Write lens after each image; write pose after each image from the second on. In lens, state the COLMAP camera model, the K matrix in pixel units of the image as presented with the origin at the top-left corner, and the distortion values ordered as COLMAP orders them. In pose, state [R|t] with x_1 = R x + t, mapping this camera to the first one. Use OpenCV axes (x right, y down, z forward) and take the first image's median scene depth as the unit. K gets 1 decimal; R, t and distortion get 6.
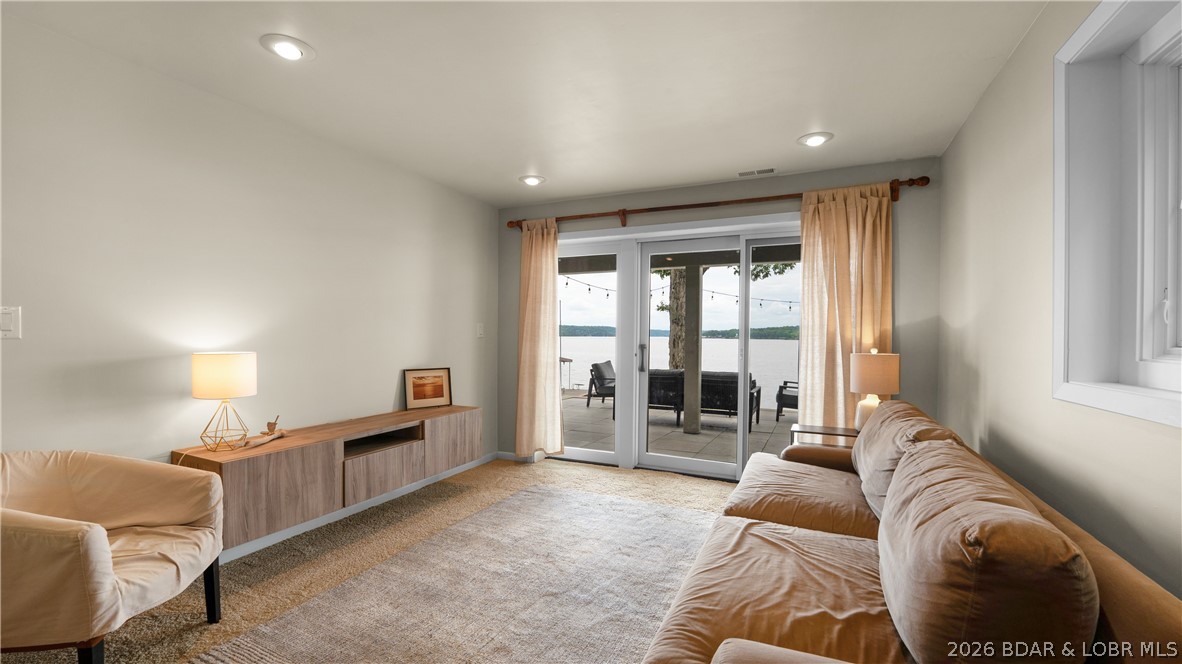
lens RADIAL K [[484.0, 0, 591.1], [0, 484.0, 334.8], [0, 0, 1]] dist [-0.014652, 0.000144]
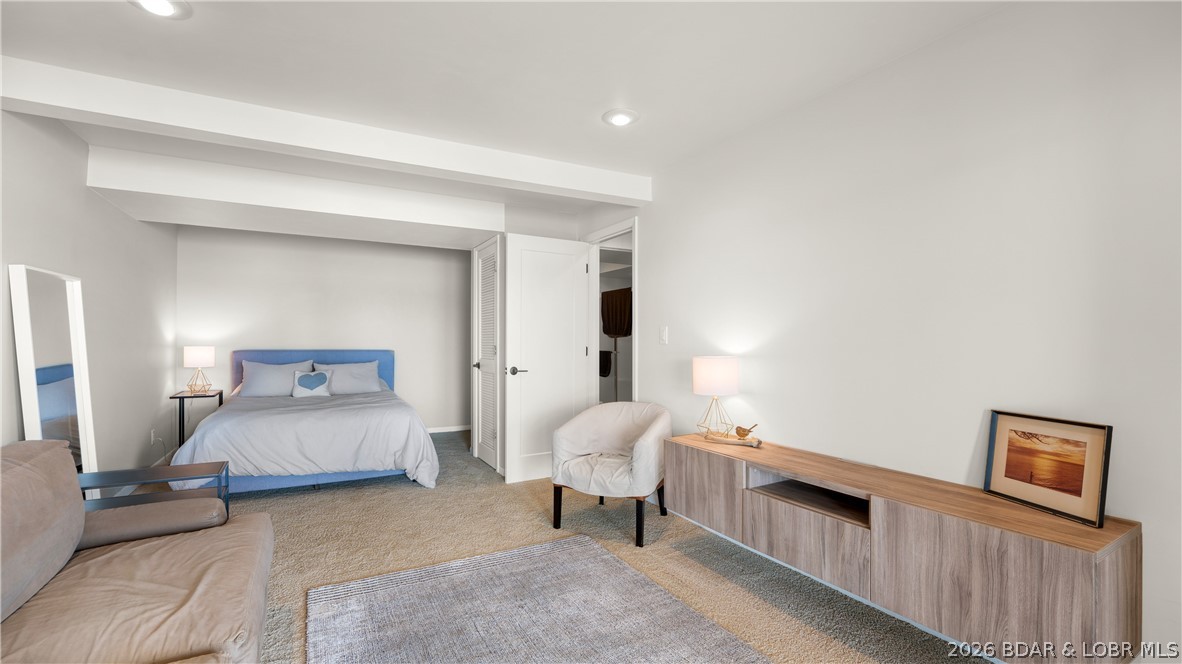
lens RADIAL K [[484.0, 0, 595.7], [0, 484.0, 339.7], [0, 0, 1]] dist [-0.014652, 0.000144]
pose [[-0.560919, -0.015764, -0.827720, 0.296199], [-0.007247, 0.999874, -0.014132, 0.009914], [0.827839, -0.001928, -0.560963, 1.076859]]
